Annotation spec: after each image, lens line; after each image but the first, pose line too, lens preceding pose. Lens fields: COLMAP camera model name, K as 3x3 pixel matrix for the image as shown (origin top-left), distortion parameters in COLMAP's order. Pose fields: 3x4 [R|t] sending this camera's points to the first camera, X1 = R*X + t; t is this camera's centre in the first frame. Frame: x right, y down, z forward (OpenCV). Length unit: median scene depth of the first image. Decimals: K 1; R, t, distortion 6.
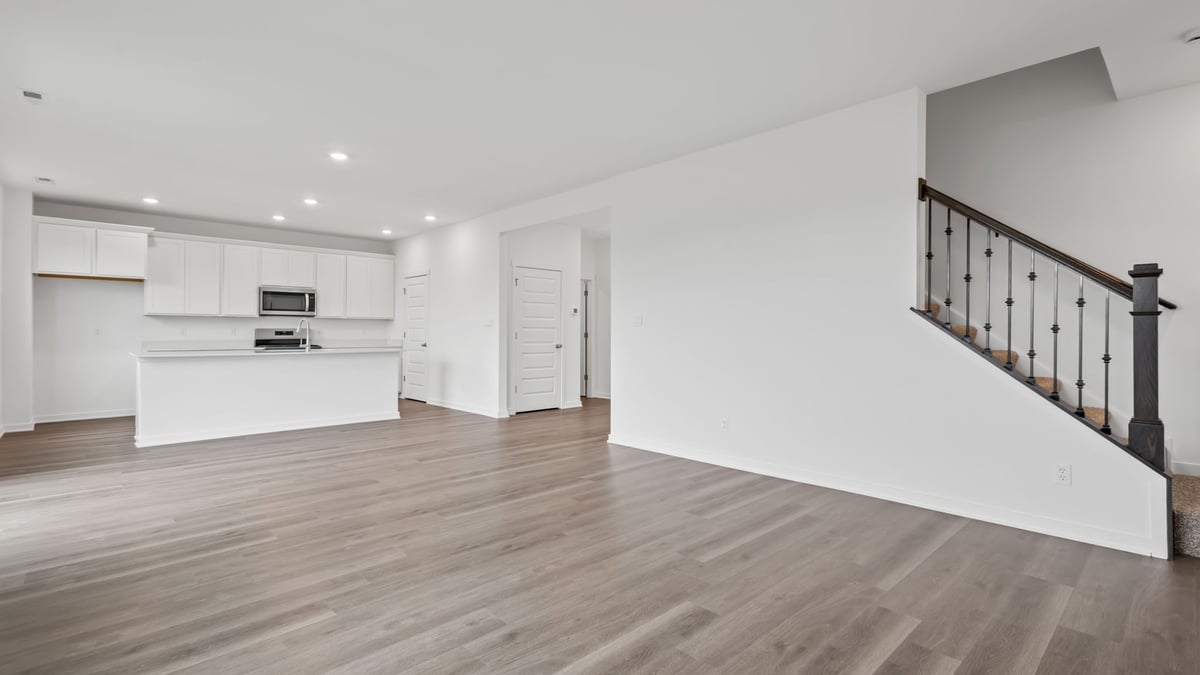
lens RADIAL K [[545.8, 0, 600.0], [0, 545.8, 337.5], [0, 0, 1]] dist [0.010625, 0.000258]
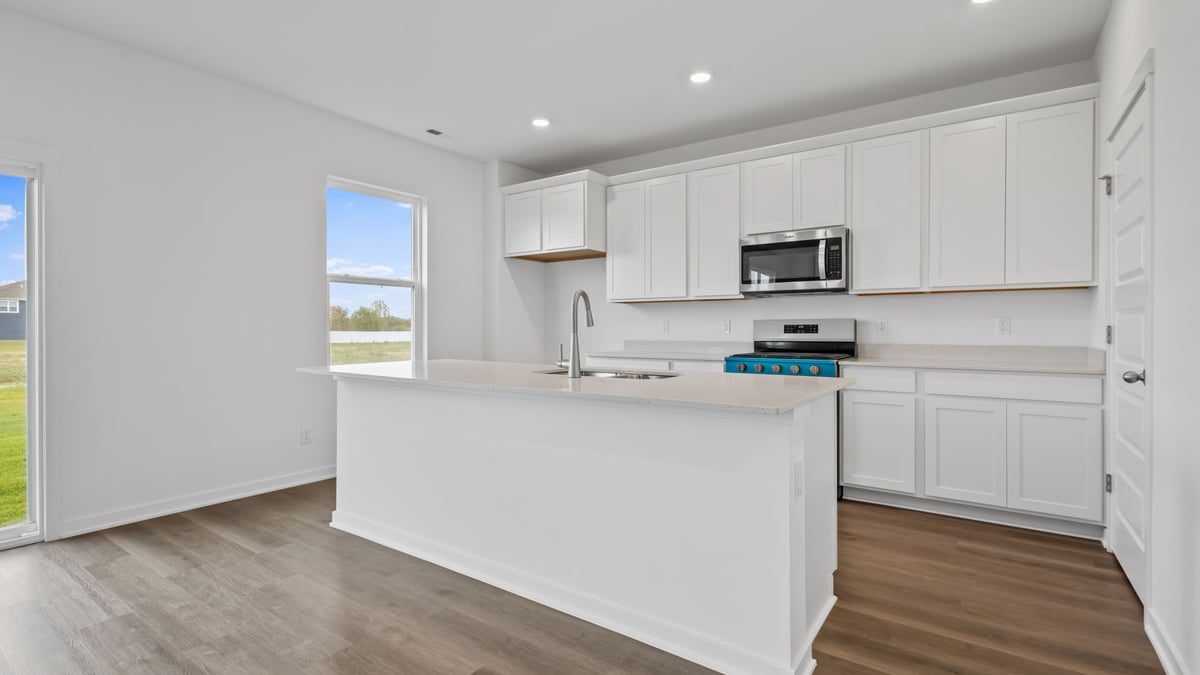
lens RADIAL K [[558.6, 0, 603.0], [0, 558.6, 334.7], [0, 0, 1]] dist [0.001774, 0.000128]
pose [[0.203425, 0.007051, -0.979065, -0.158663], [-0.005768, 0.999965, 0.006003, -0.005859], [0.979074, 0.004426, 0.203458, 0.911781]]
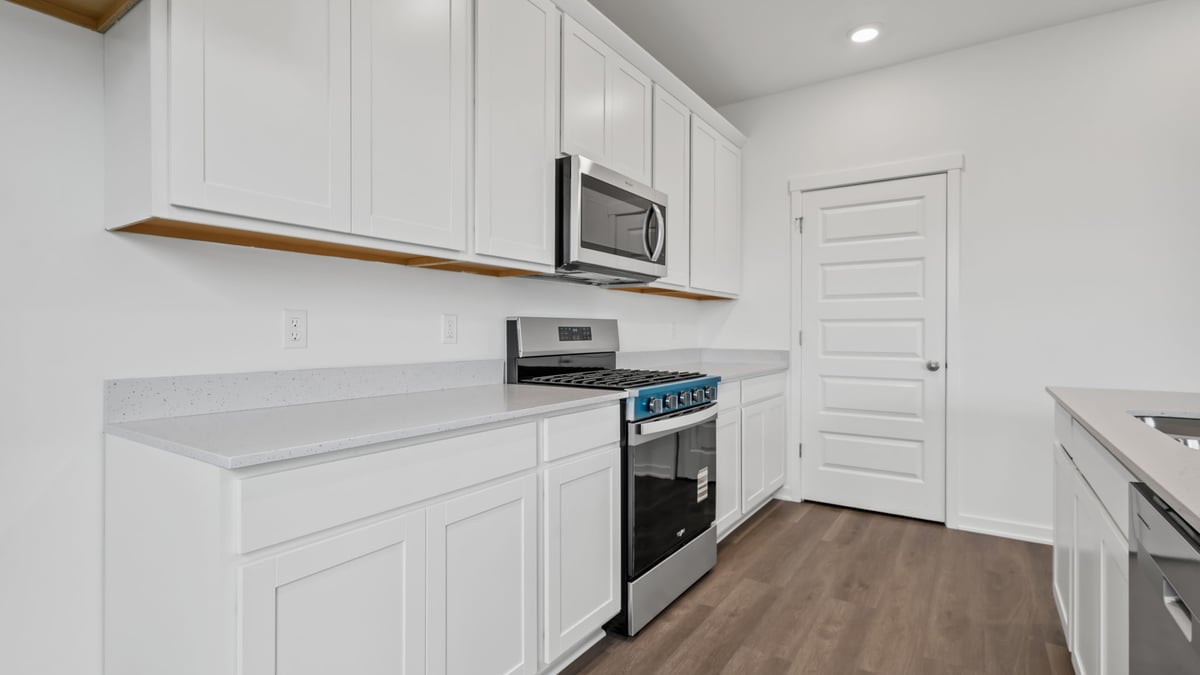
lens RADIAL K [[558.6, 0, 603.0], [0, 558.6, 334.7], [0, 0, 1]] dist [0.001774, 0.000128]
pose [[0.973803, -0.002674, 0.227379, -0.791149], [0.003518, 0.999988, -0.003307, -0.007775], [-0.227367, 0.004020, 0.973801, 0.874524]]
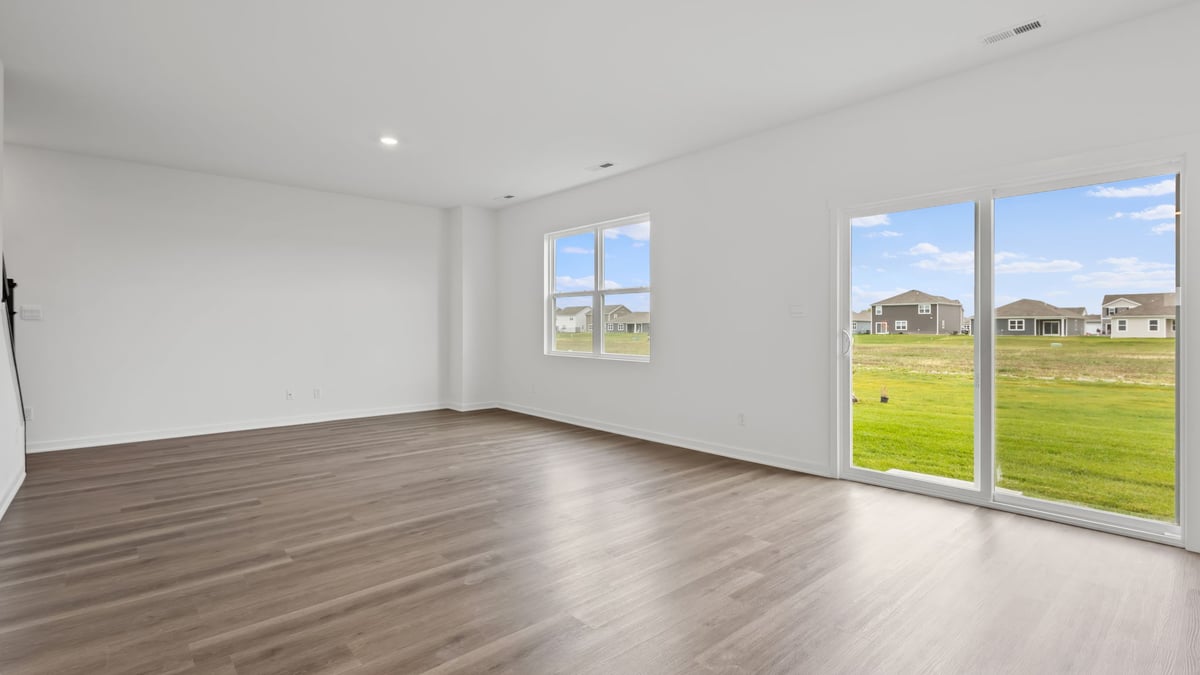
lens RADIAL K [[554.3, 0, 603.2], [0, 554.3, 328.3], [0, 0, 1]] dist [0.012204, 0.000038]
pose [[-0.999451, -0.001254, 0.033114, -0.255360], [-0.000936, 0.999953, 0.009612, -0.007909], [-0.033125, 0.009576, -0.999405, 1.009081]]
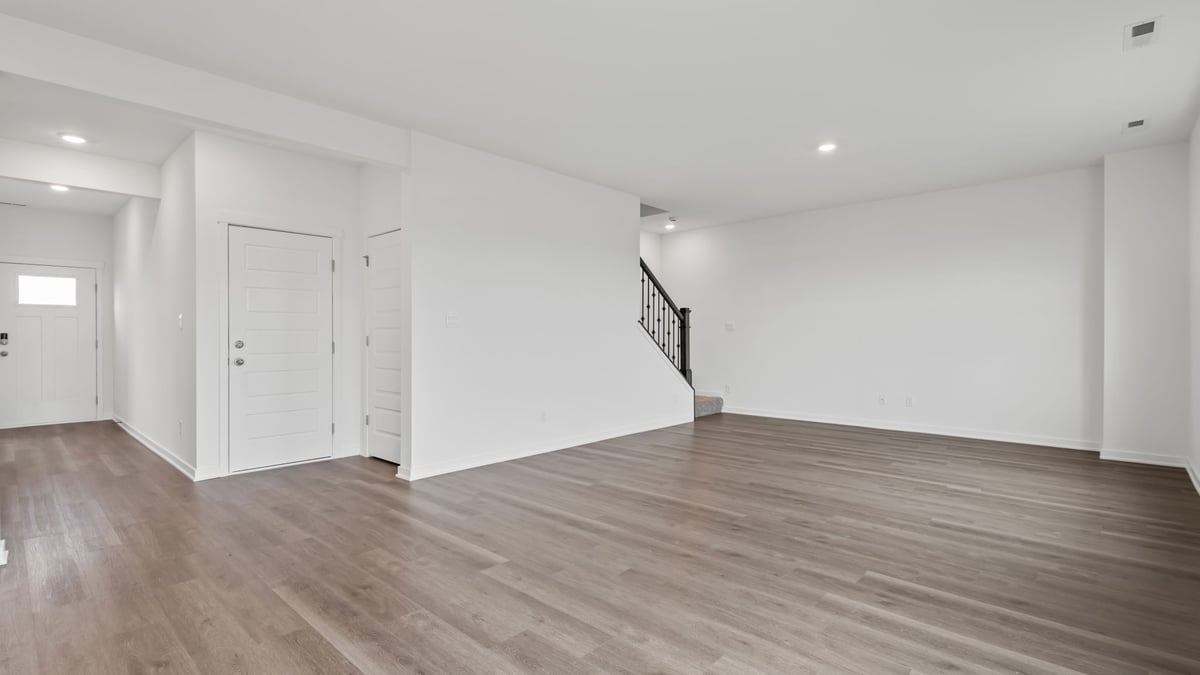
lens RADIAL K [[552.2, 0, 606.0], [0, 552.2, 340.4], [0, 0, 1]] dist [0.001886, -0.000119]
pose [[-0.067410, -0.010200, 0.997673, -0.628975], [0.008924, 0.999902, 0.010826, -0.005881], [-0.997685, 0.009633, -0.067312, 0.645464]]
